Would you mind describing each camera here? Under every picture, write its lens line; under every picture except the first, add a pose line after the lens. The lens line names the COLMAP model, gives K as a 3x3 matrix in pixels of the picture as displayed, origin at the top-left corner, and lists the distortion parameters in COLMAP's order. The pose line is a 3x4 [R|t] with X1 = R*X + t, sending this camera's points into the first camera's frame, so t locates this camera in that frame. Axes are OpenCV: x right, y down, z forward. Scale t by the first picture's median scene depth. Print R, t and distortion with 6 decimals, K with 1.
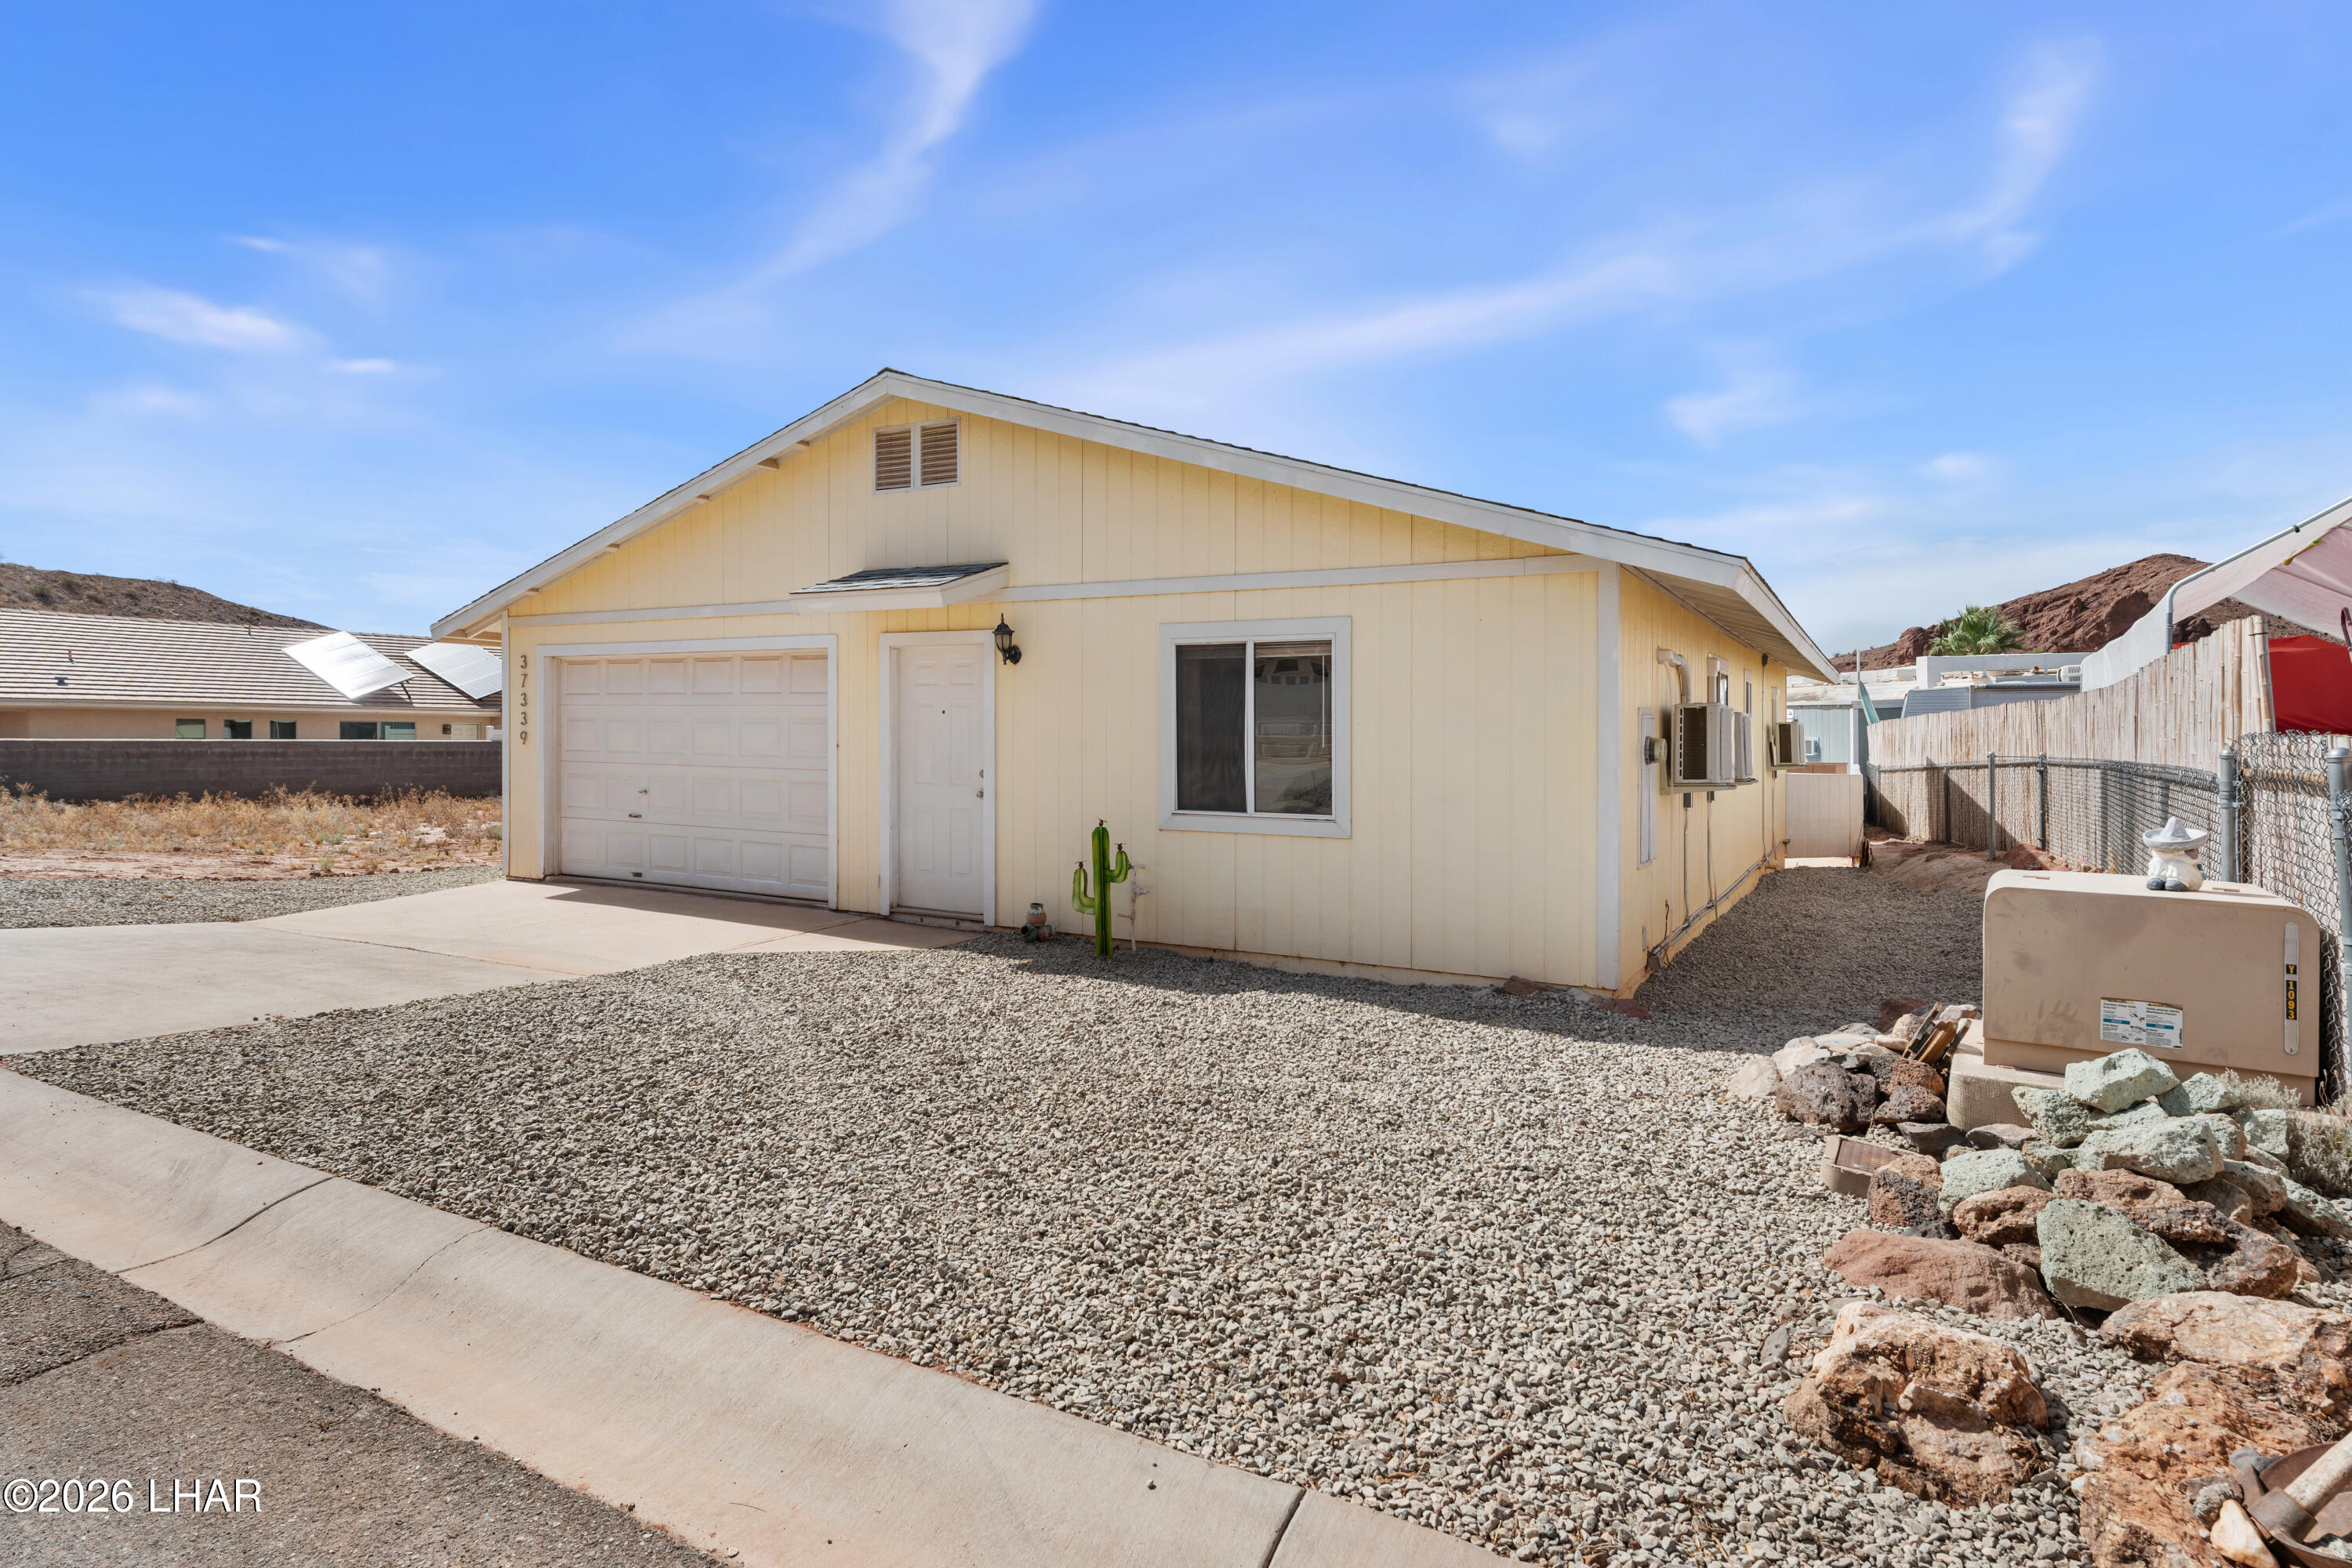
lens RADIAL K [[1301.4, 0, 1159.2], [0, 1301.4, 737.5], [0, 0, 1]] dist [-0.003271, -0.000334]
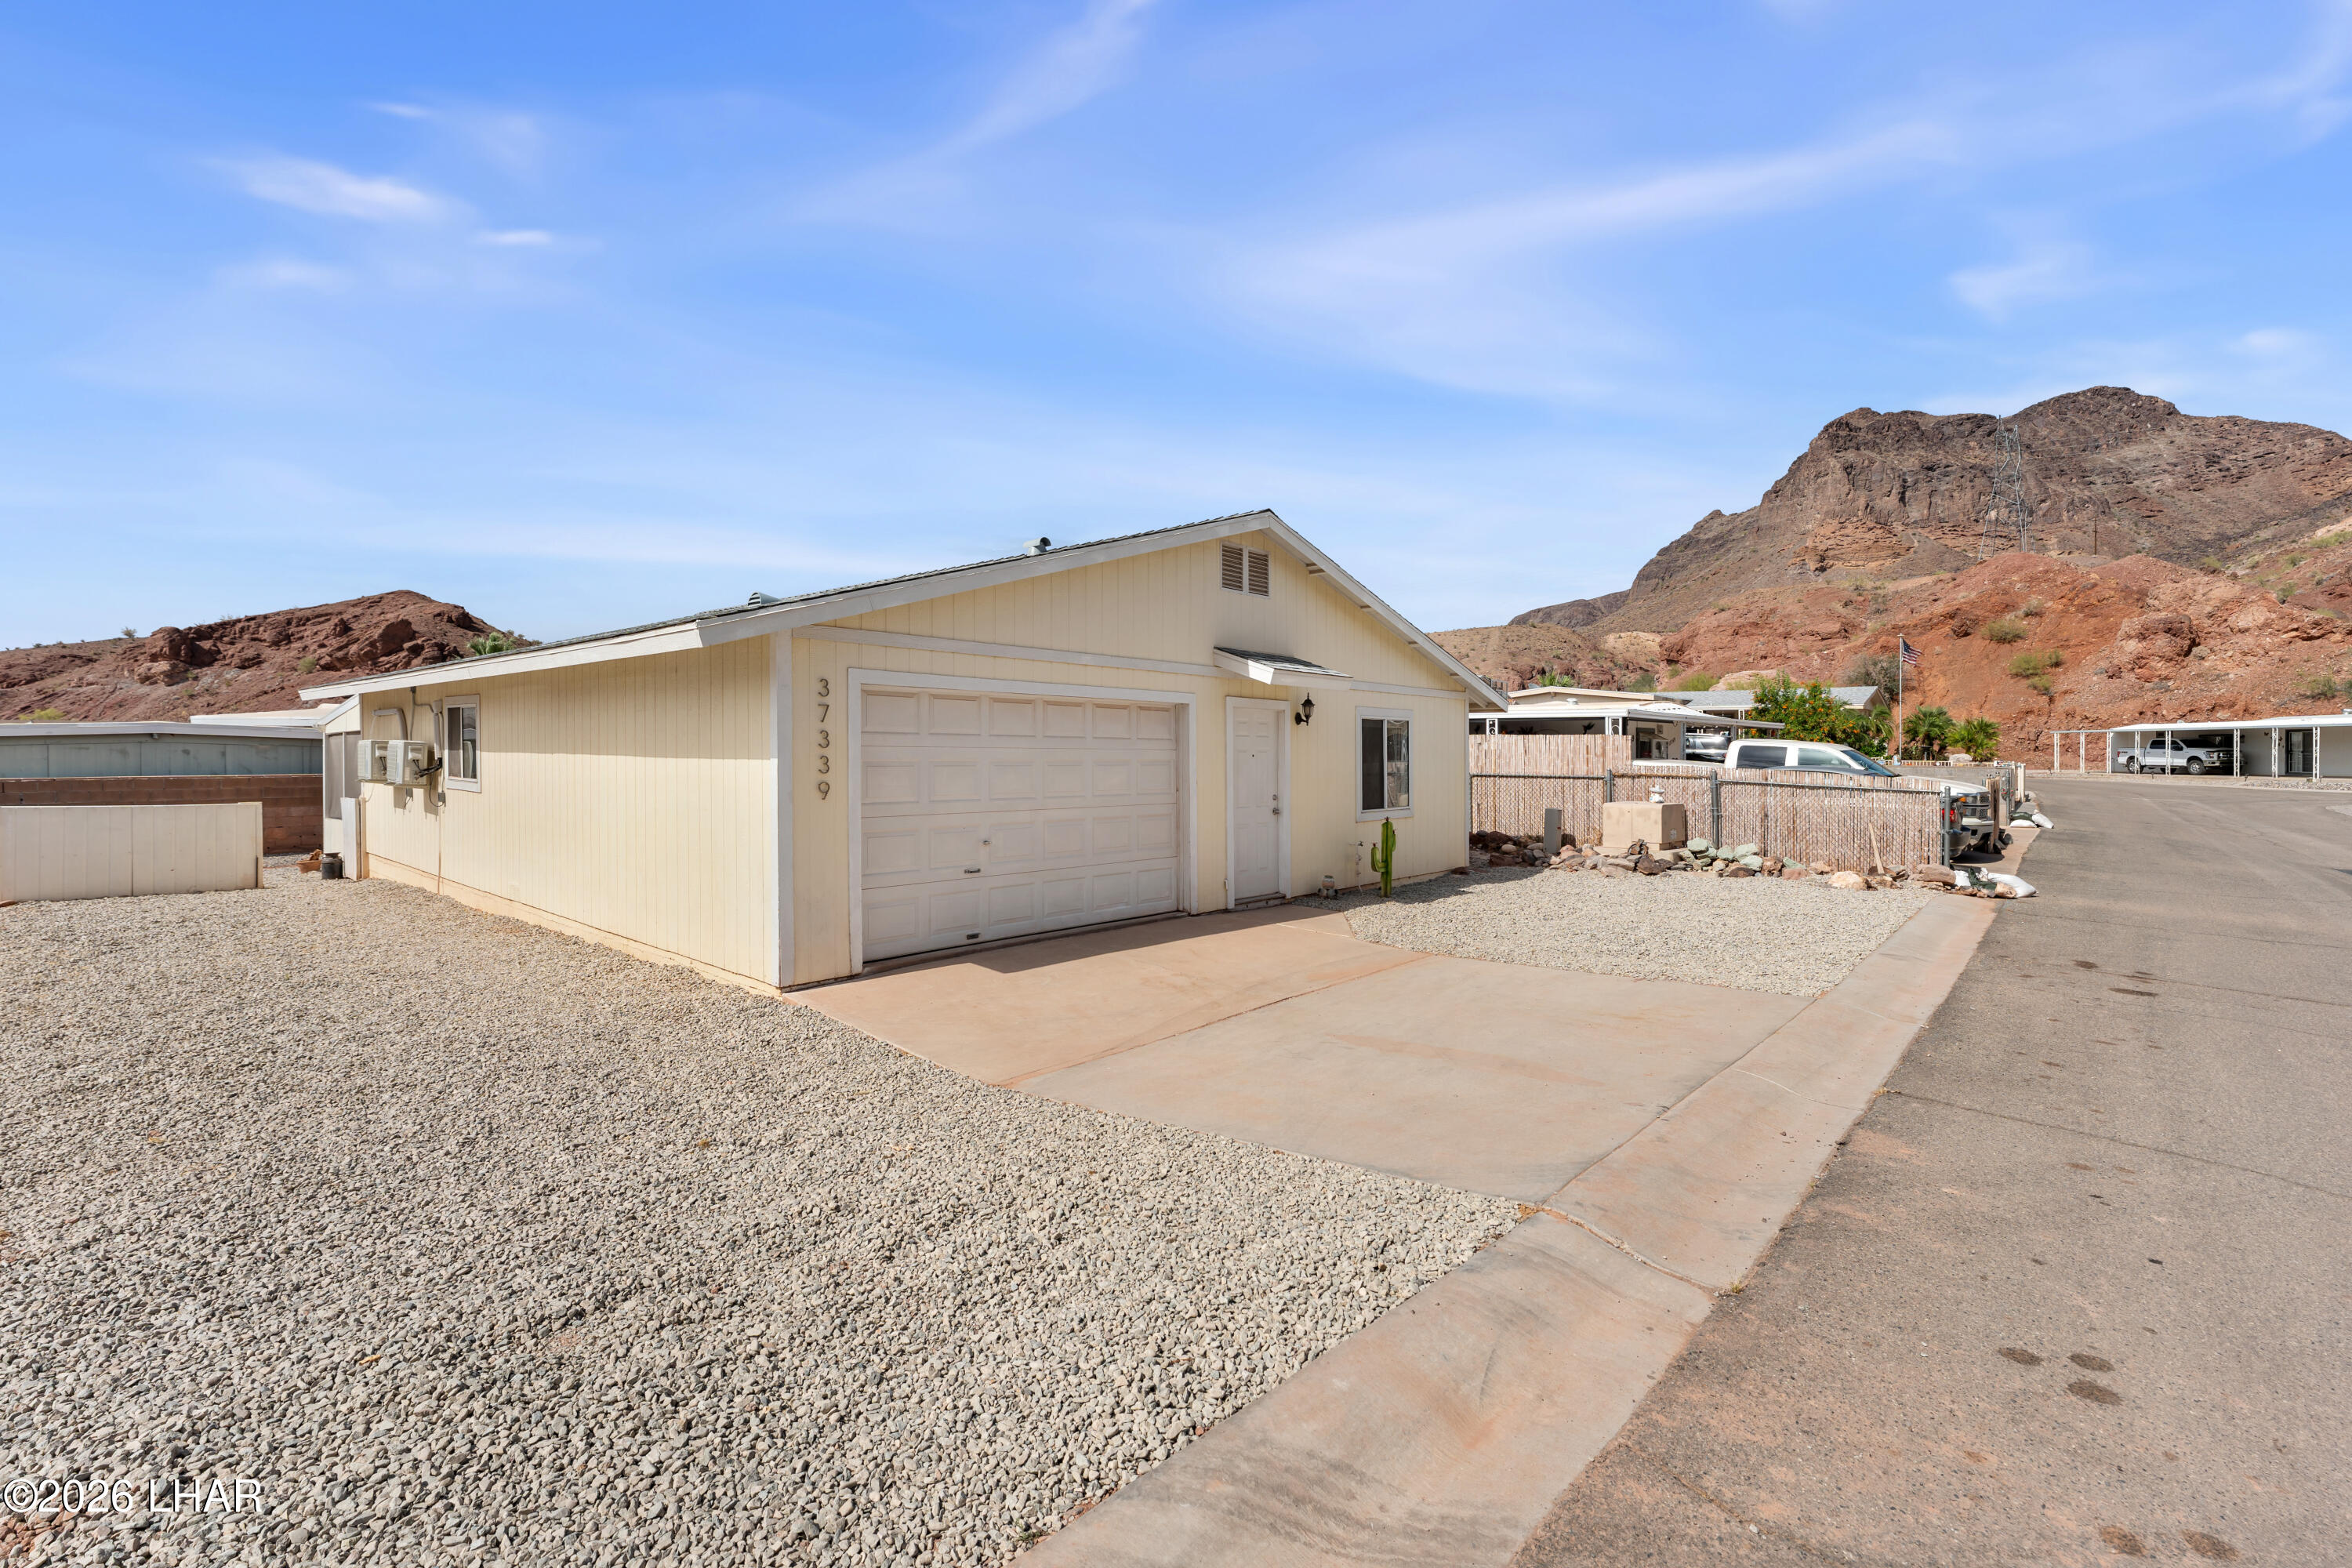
lens RADIAL K [[1058.7, 0, 1197.1], [0, 1058.7, 736.1], [0, 0, 1]] dist [-0.004406, -0.000396]
pose [[0.177555, 0.002188, 0.984108, -1.301891], [-0.005436, 0.999984, -0.001243, -0.039124], [-0.984096, -0.005128, 0.177564, 0.855182]]
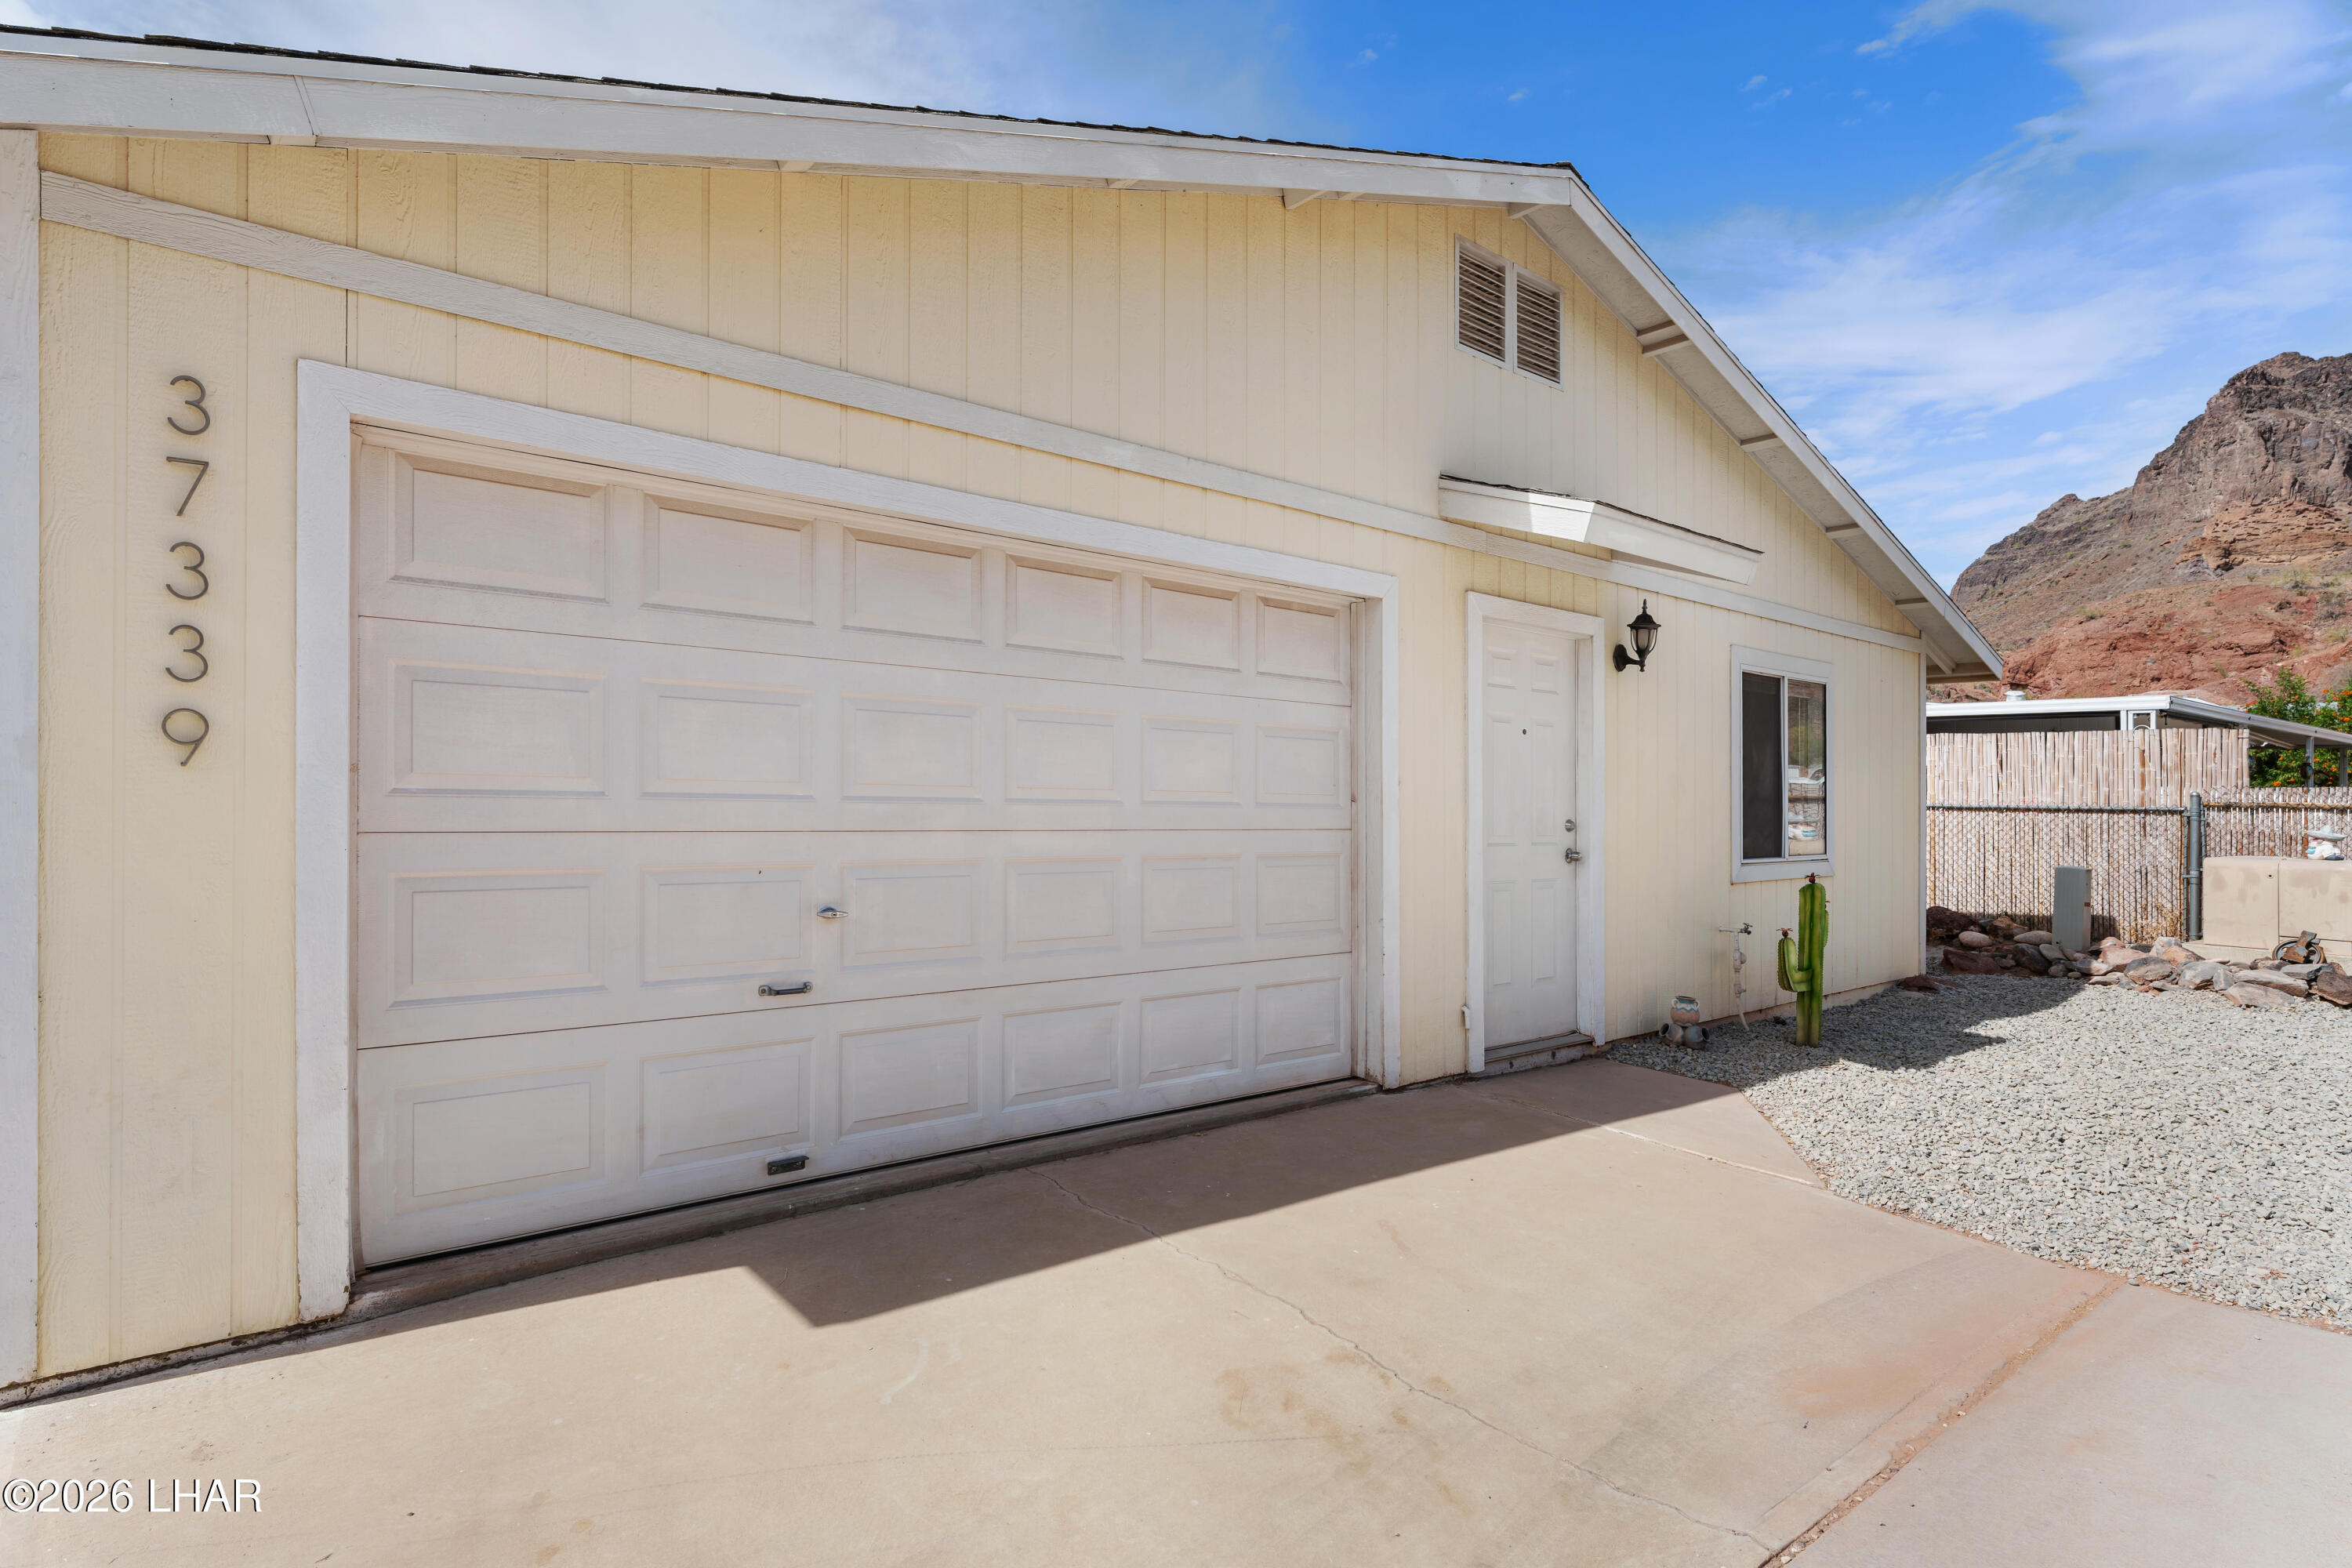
lens RADIAL K [[1177.3, 0, 1146.6], [0, 1177.3, 775.8], [0, 0, 1]] dist [-0.007081, 0.001480]
pose [[0.369693, 0.010092, 0.929099, -0.771164], [-0.011903, 0.999910, -0.006125, 0.007808], [-0.929078, -0.008795, 0.369780, 0.957004]]
